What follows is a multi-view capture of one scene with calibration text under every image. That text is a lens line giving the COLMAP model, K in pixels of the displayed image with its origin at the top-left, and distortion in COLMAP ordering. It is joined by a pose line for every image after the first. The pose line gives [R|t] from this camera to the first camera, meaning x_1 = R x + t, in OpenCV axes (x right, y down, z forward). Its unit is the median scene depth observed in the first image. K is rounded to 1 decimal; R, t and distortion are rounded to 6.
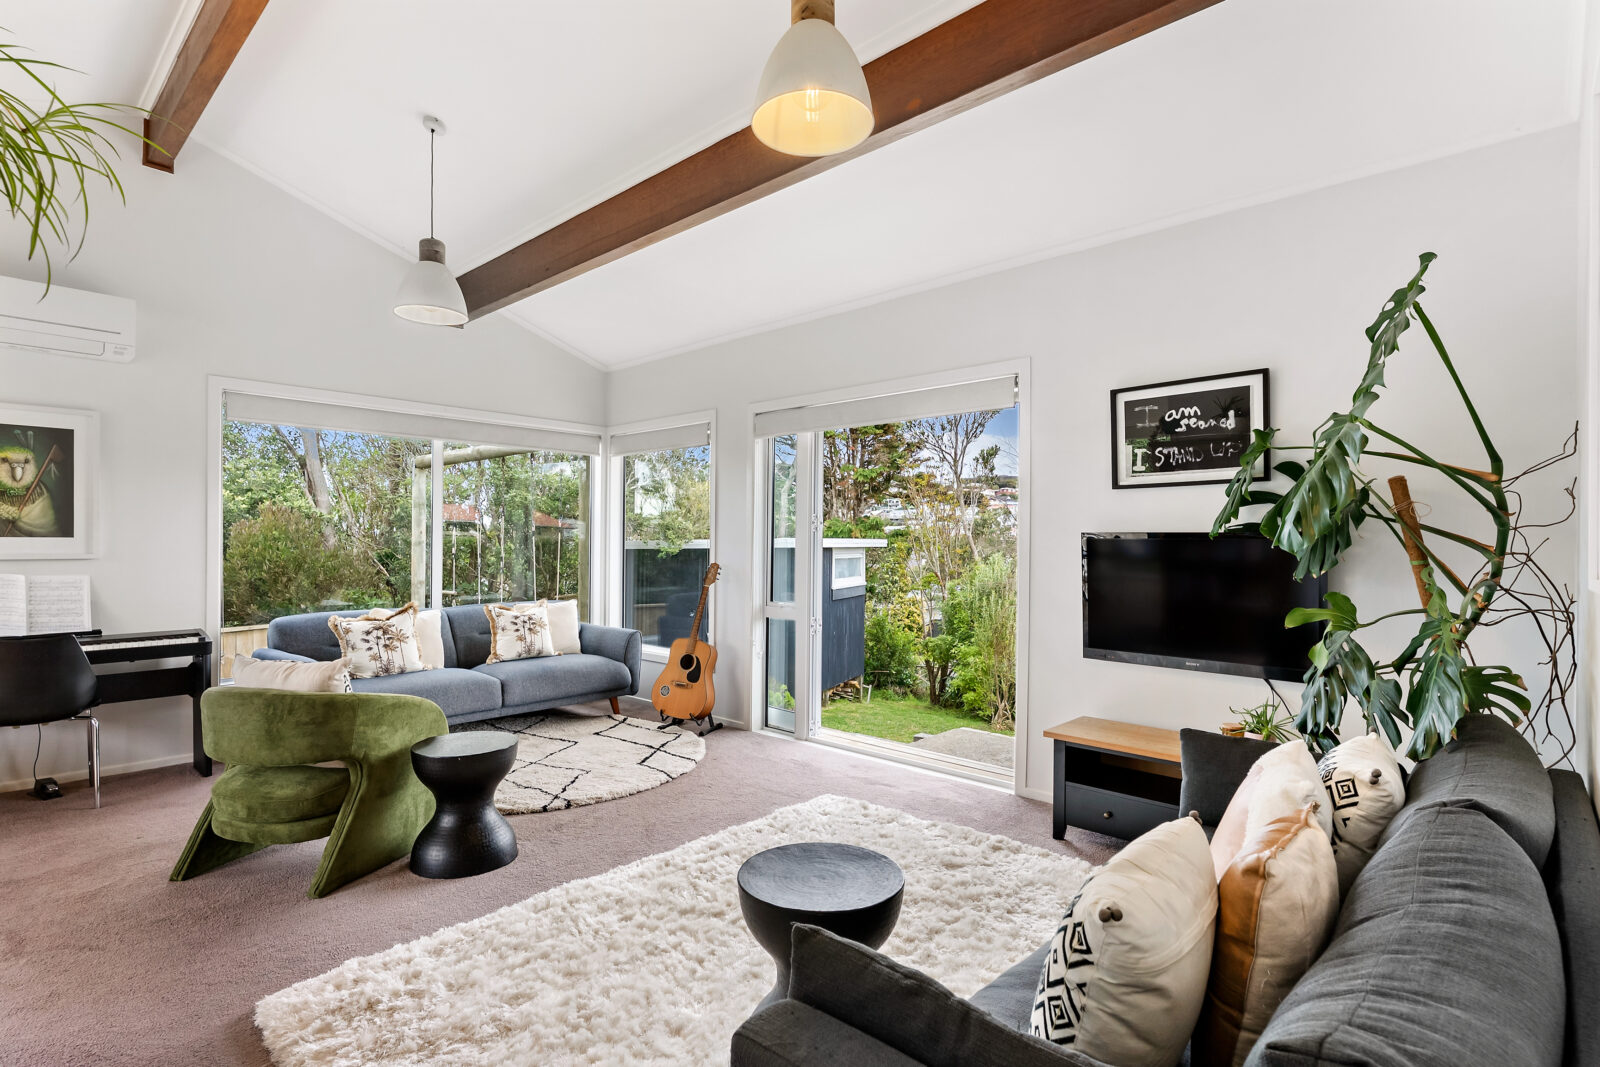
lens RADIAL K [[783.5, 0, 800.0], [0, 783.5, 533.5], [0, 0, 1]] dist [0.000941, 0.000728]
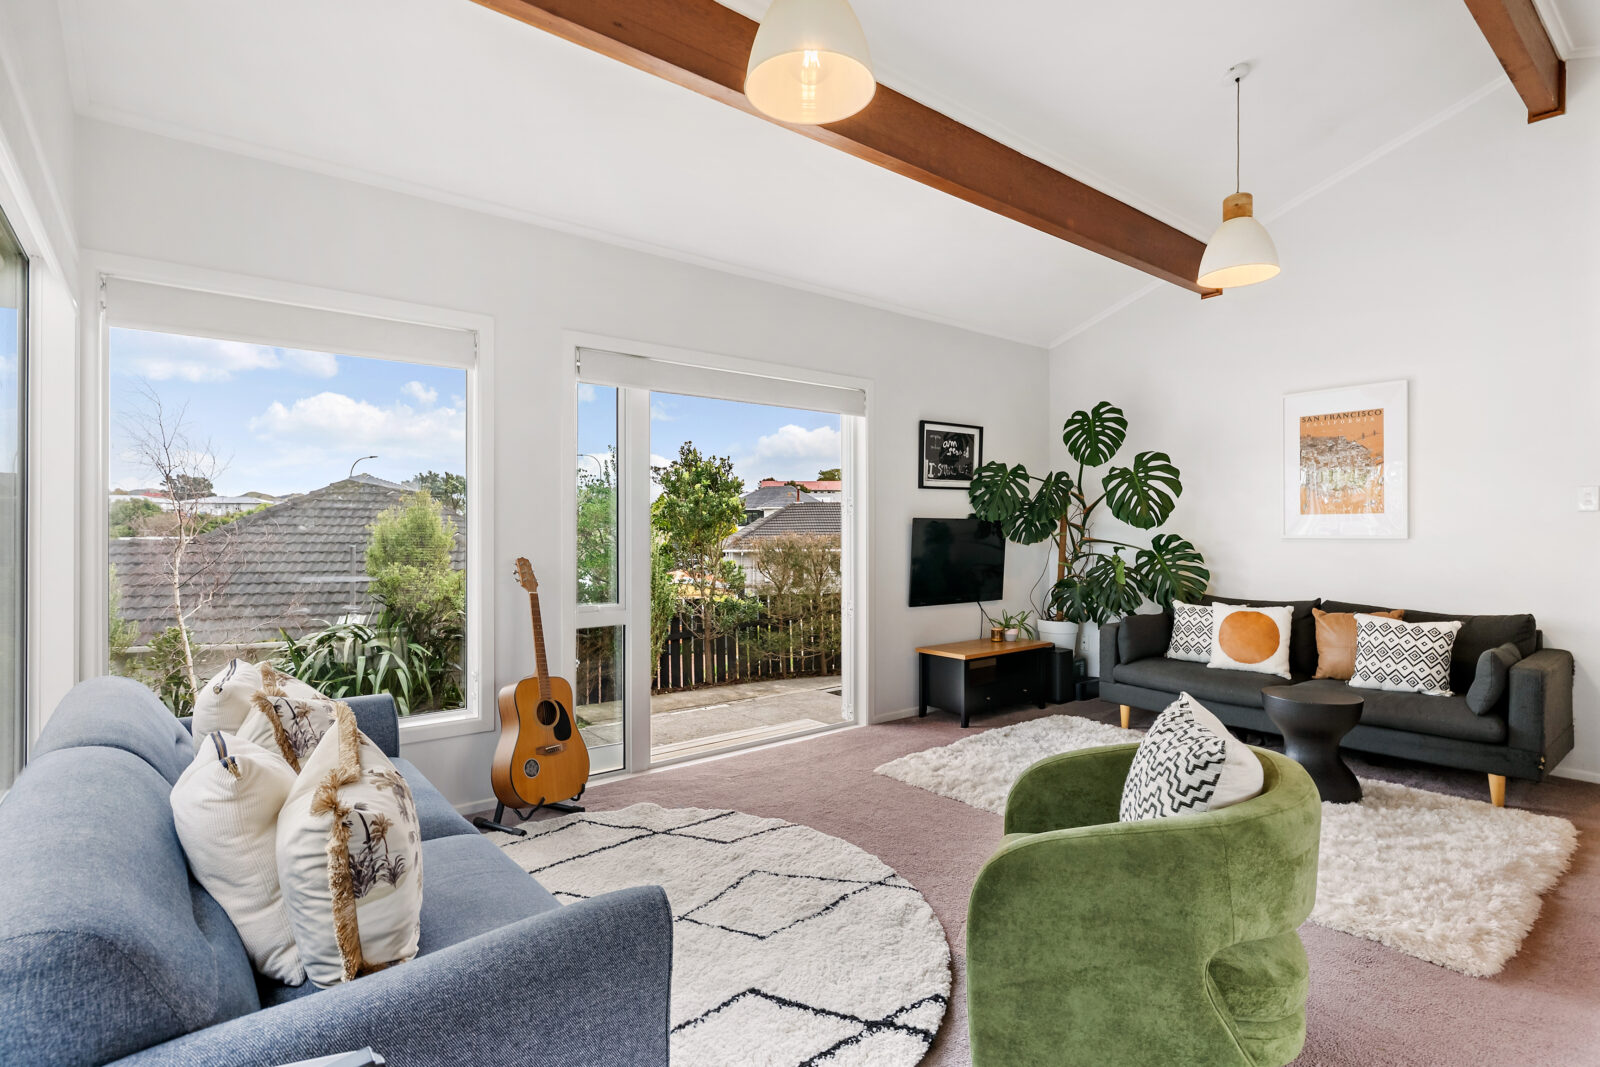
lens RADIAL K [[783.5, 0, 800.0], [0, 783.5, 533.5], [0, 0, 1]] dist [0.000941, 0.000728]
pose [[0.144022, -0.000702, 0.989574, -1.064907], [-0.002401, 0.999997, 0.001059, 0.025424], [-0.989572, -0.002529, 0.144020, 1.014396]]
